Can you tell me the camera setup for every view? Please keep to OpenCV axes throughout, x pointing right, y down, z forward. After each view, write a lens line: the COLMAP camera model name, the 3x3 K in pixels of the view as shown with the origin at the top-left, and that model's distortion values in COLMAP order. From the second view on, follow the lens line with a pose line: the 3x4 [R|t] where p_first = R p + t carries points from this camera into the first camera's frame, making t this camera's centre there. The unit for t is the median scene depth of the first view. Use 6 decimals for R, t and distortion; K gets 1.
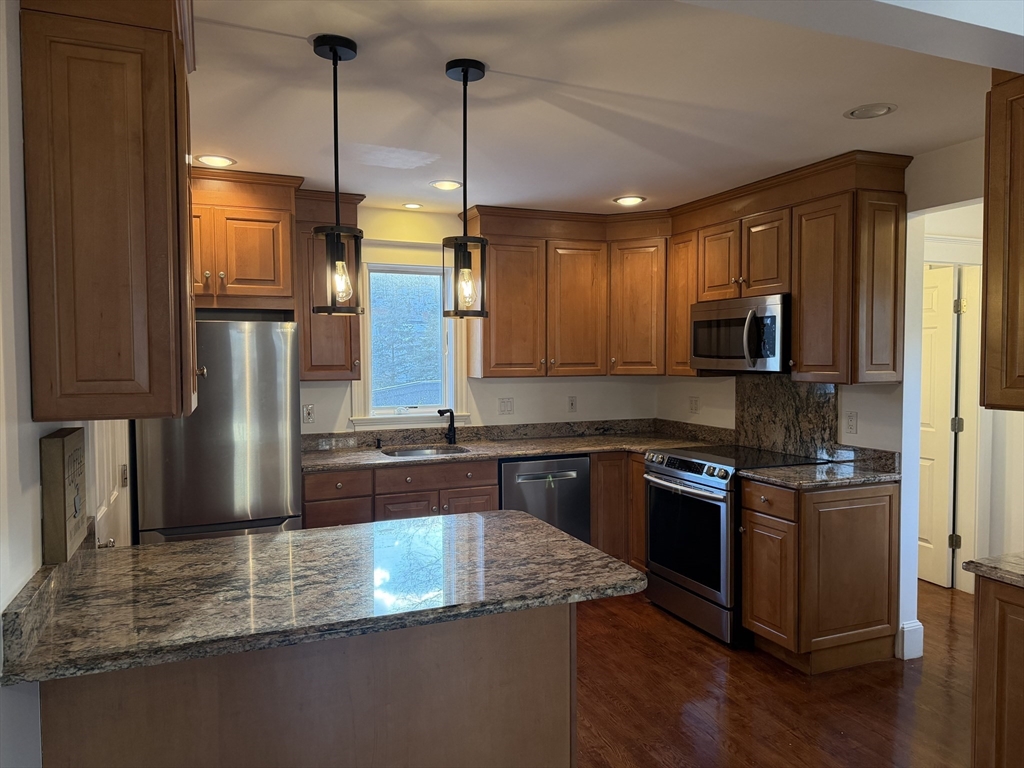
lens RADIAL K [[716.7, 0, 507.2], [0, 716.7, 383.8], [0, 0, 1]] dist [0.139703, -0.192140]
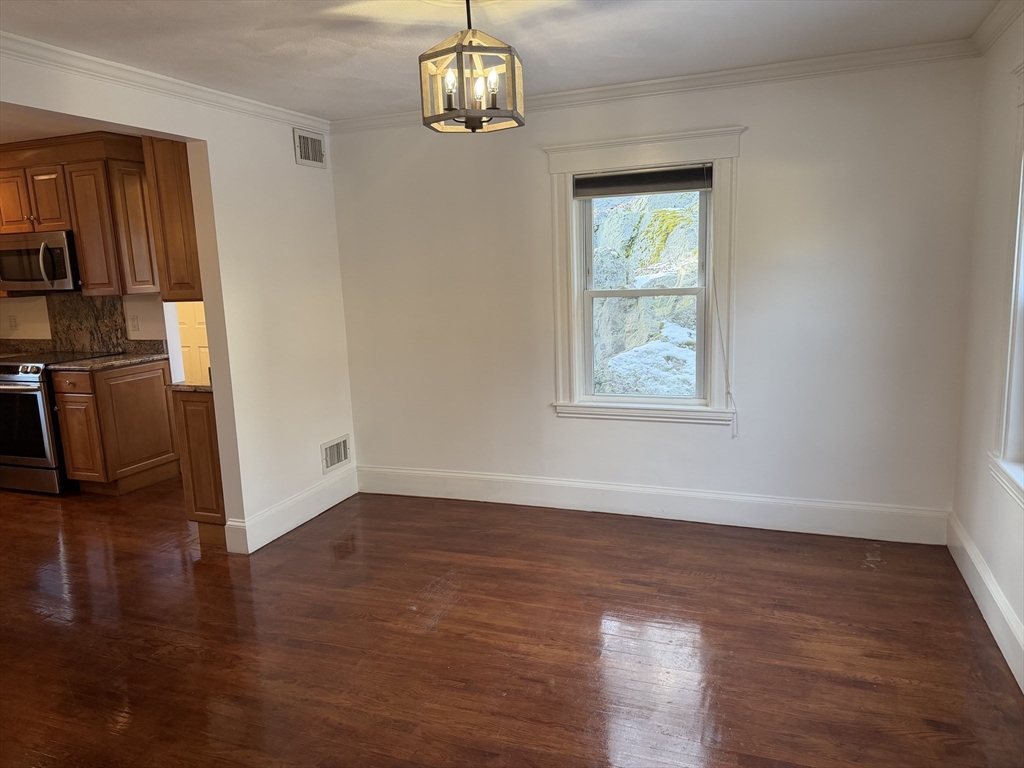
lens RADIAL K [[720.0, 0, 510.2], [0, 720.0, 387.3], [0, 0, 1]] dist [0.060646, -0.070885]
pose [[0.690422, -0.143380, 0.709055, -0.048205], [0.063522, 0.988391, 0.138013, 0.027673], [-0.720612, -0.050247, 0.691515, -0.525711]]
